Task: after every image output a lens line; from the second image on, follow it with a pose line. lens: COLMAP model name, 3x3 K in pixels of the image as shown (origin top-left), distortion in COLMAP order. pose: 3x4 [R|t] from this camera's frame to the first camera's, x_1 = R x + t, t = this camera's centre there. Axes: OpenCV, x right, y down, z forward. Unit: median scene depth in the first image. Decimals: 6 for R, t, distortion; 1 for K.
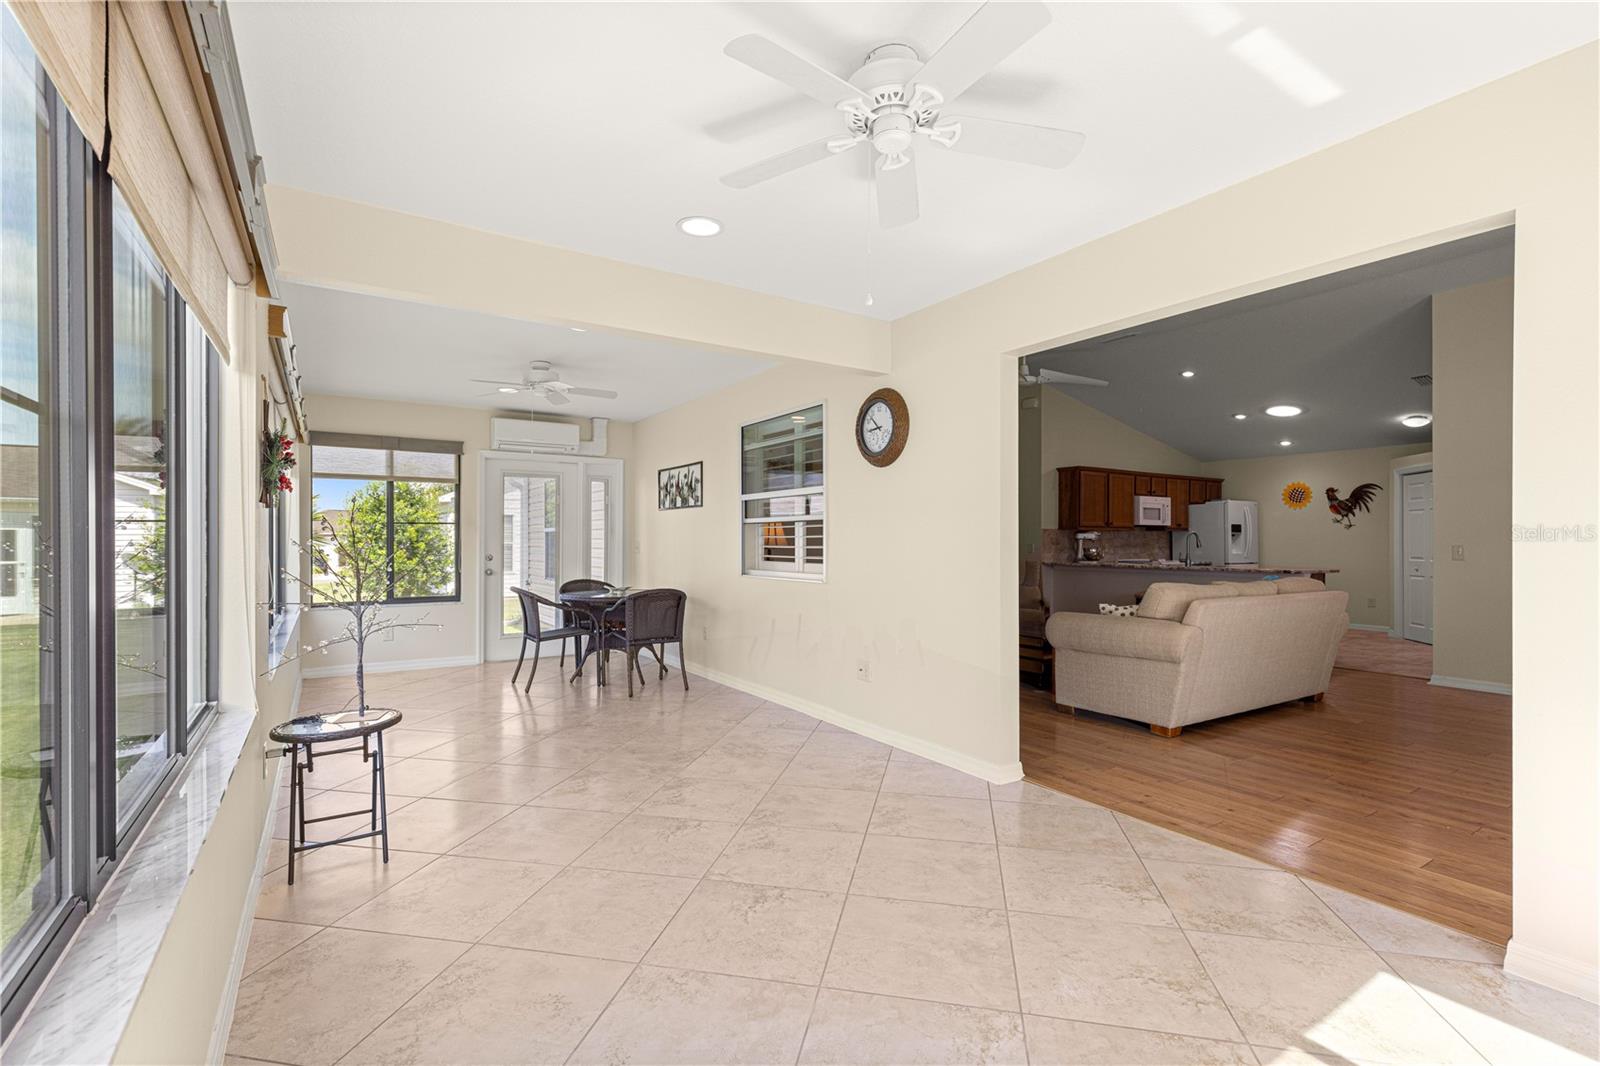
lens RADIAL K [[711.9, 0, 801.1], [0, 711.9, 542.9], [0, 0, 1]] dist [0.003103, 0.000367]
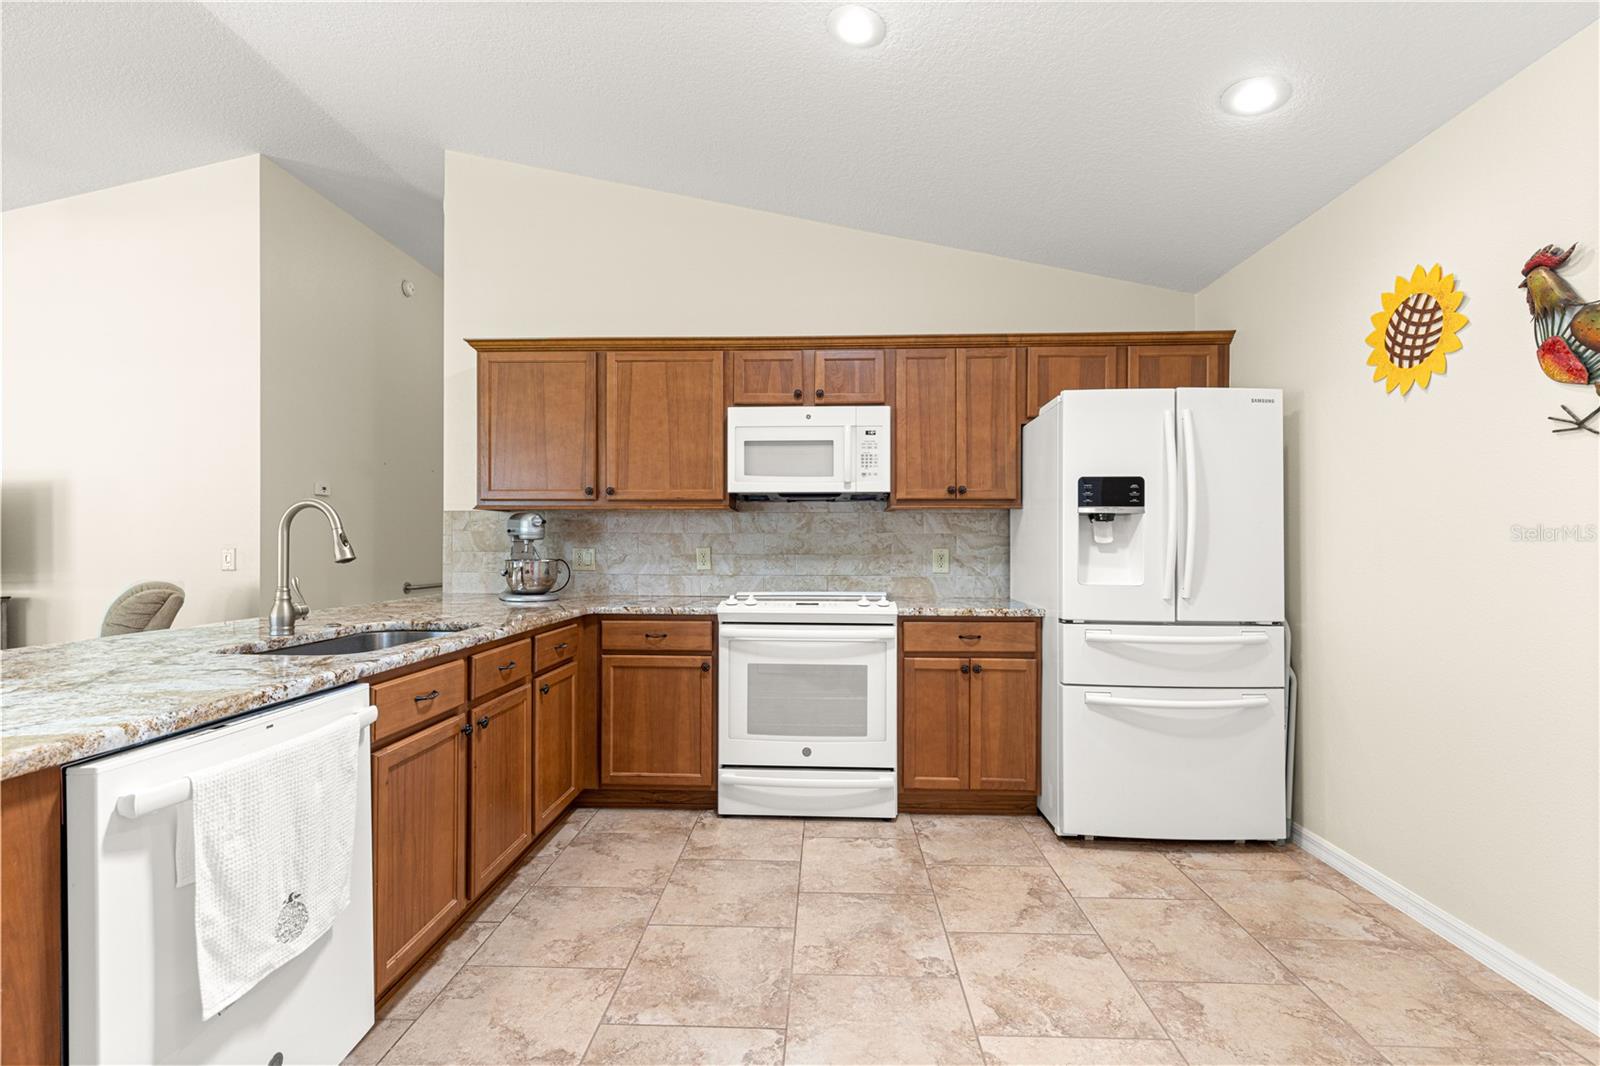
lens RADIAL K [[711.9, 0, 801.1], [0, 711.9, 542.9], [0, 0, 1]] dist [0.003103, 0.000367]
pose [[0.817563, -0.002674, -0.575833, 0.715149], [0.001172, 0.999995, -0.002980, -0.000252], [0.575838, 0.001761, 0.817562, 0.761335]]
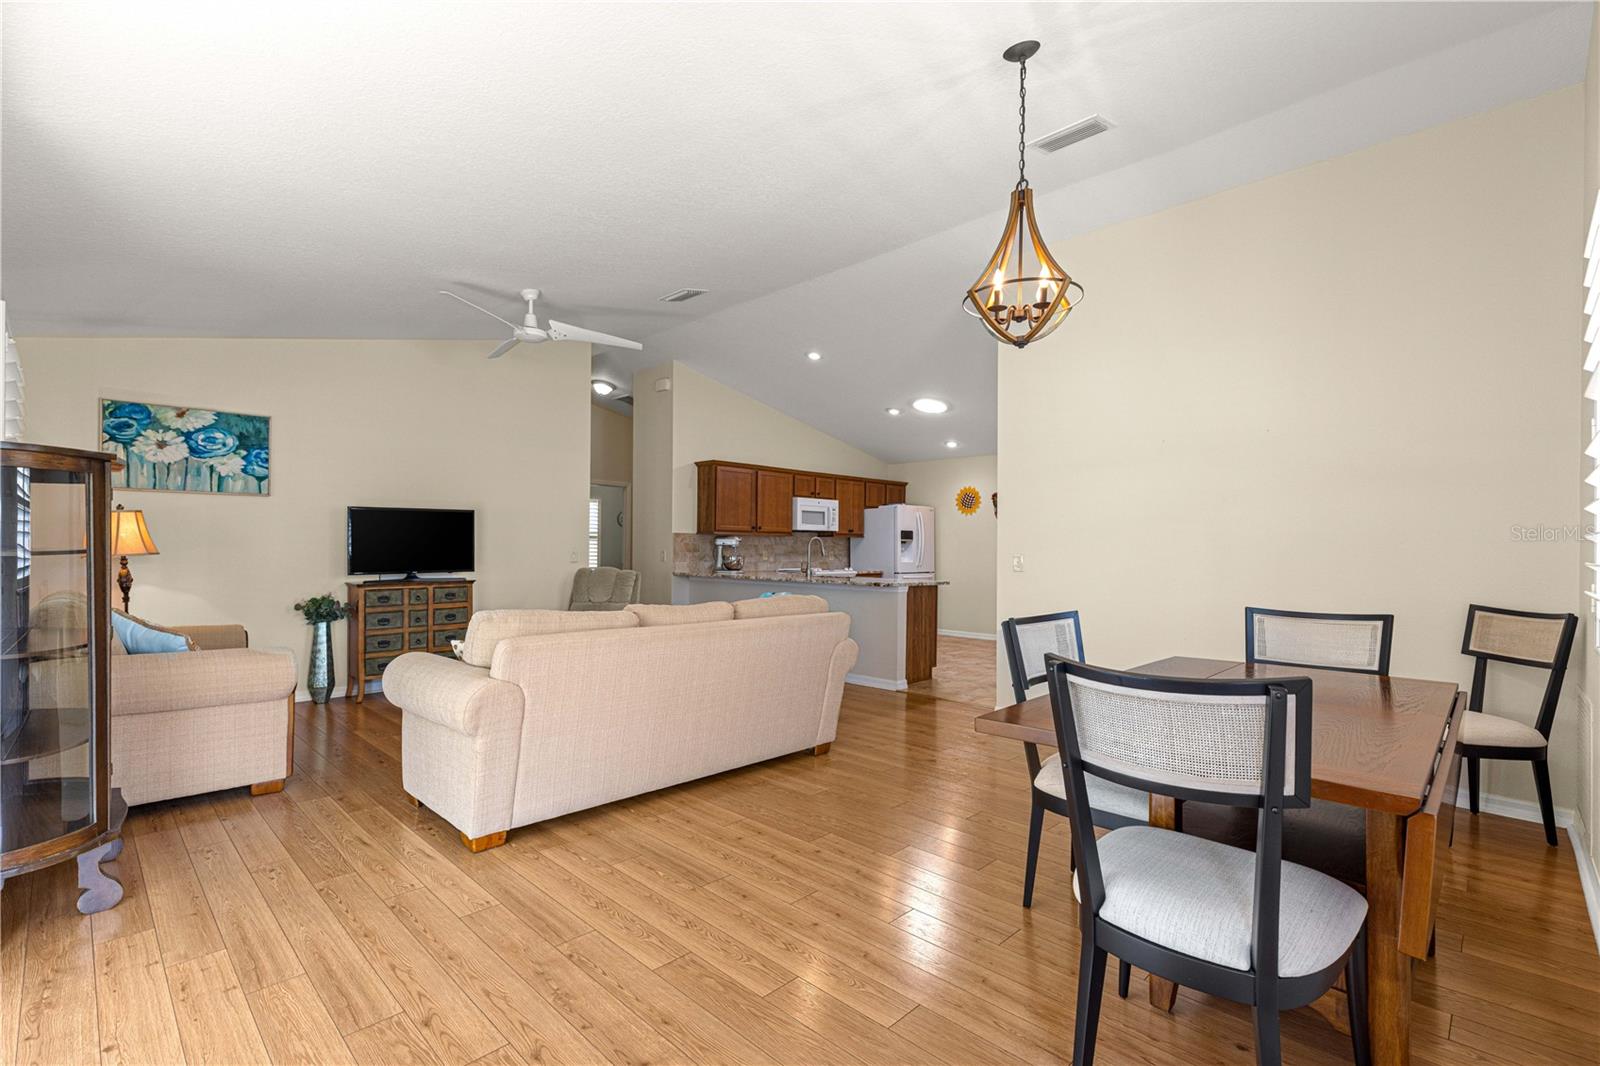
lens RADIAL K [[711.9, 0, 801.1], [0, 711.9, 542.9], [0, 0, 1]] dist [0.003103, 0.000367]
pose [[0.976321, 0.006970, 0.216215, 0.295653], [-0.004992, 0.999941, -0.009694, -0.000483], [-0.216270, 0.008385, 0.976298, 0.136571]]
